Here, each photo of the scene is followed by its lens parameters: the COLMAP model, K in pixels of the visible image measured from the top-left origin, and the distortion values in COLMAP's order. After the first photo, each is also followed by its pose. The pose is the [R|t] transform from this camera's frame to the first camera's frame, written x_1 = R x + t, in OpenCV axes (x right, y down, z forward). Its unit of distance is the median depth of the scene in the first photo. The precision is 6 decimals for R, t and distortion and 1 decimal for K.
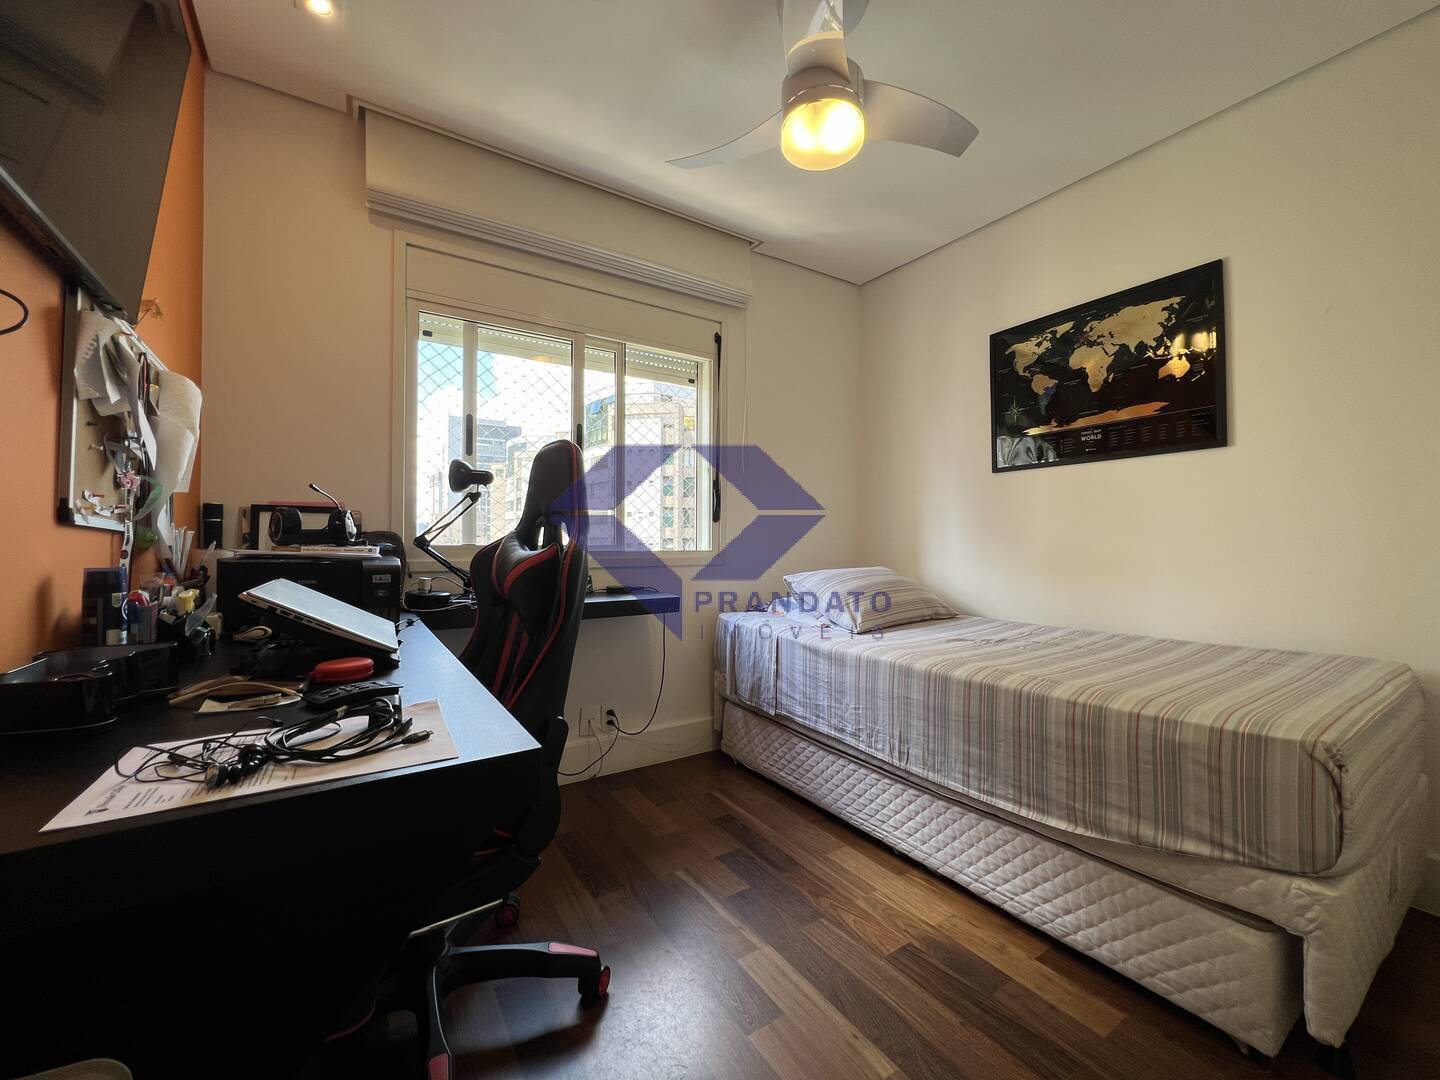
lens RADIAL K [[578.4, 0, 719.5], [0, 578.4, 536.1], [0, 0, 1]] dist [-0.002473, 0.000471]
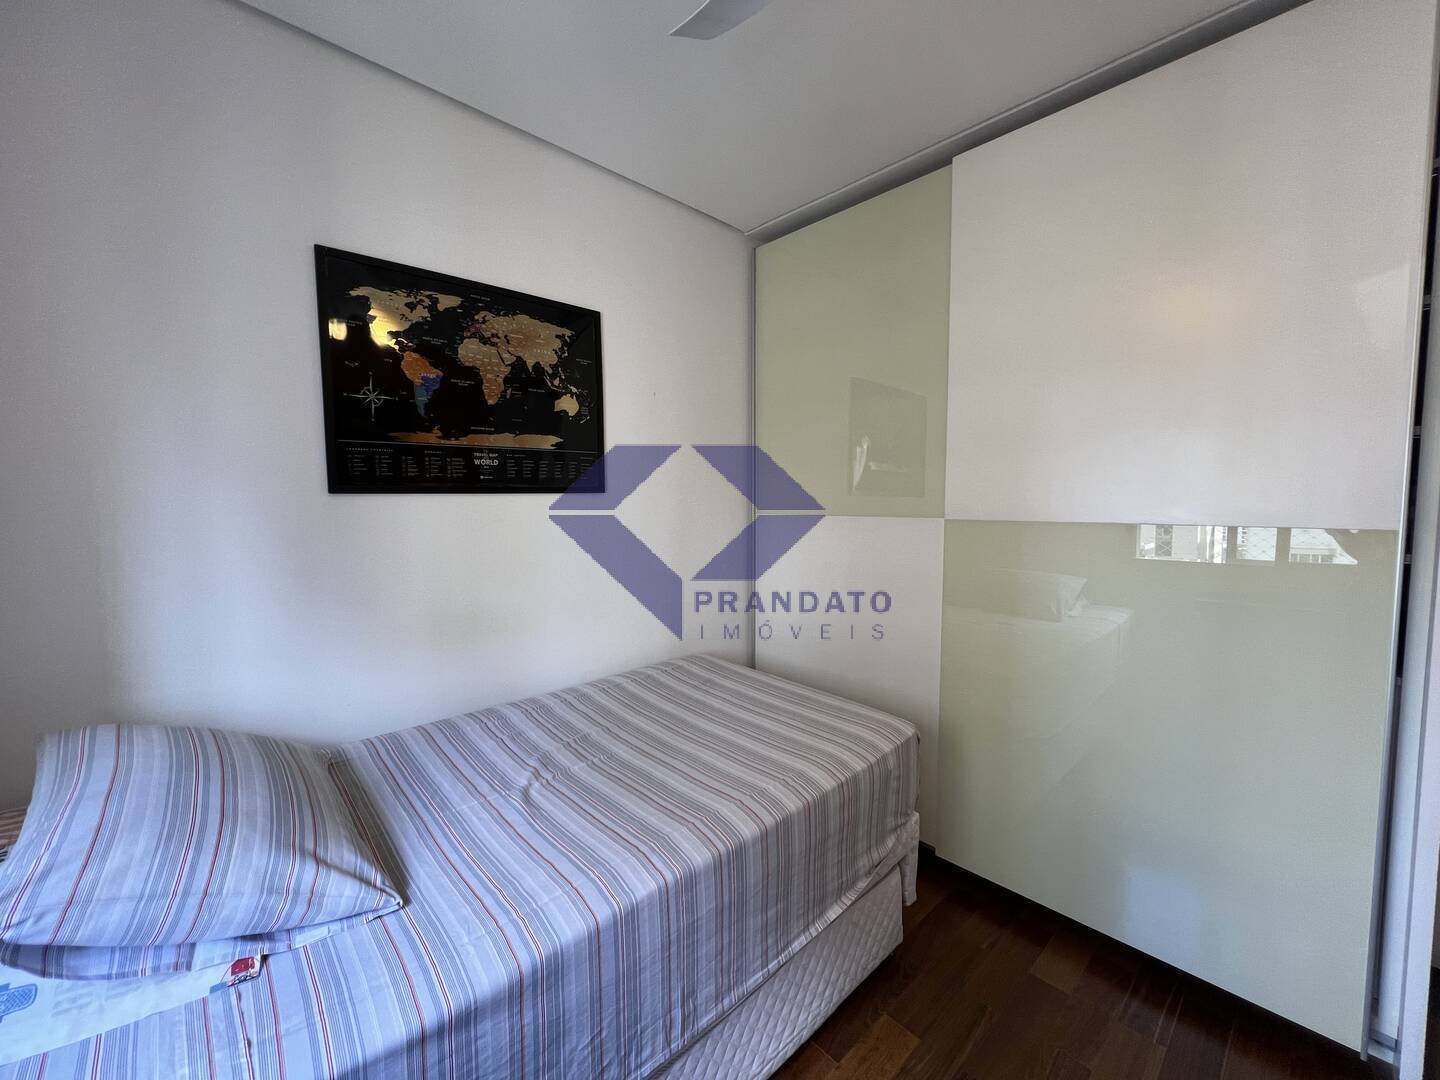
lens RADIAL K [[578.4, 0, 719.5], [0, 578.4, 536.1], [0, 0, 1]] dist [-0.002473, 0.000471]
pose [[-0.170630, -0.065089, 0.983183, -0.205477], [-0.008774, 0.997877, 0.064539, -0.135249], [-0.985296, 0.002386, -0.170839, 0.898946]]
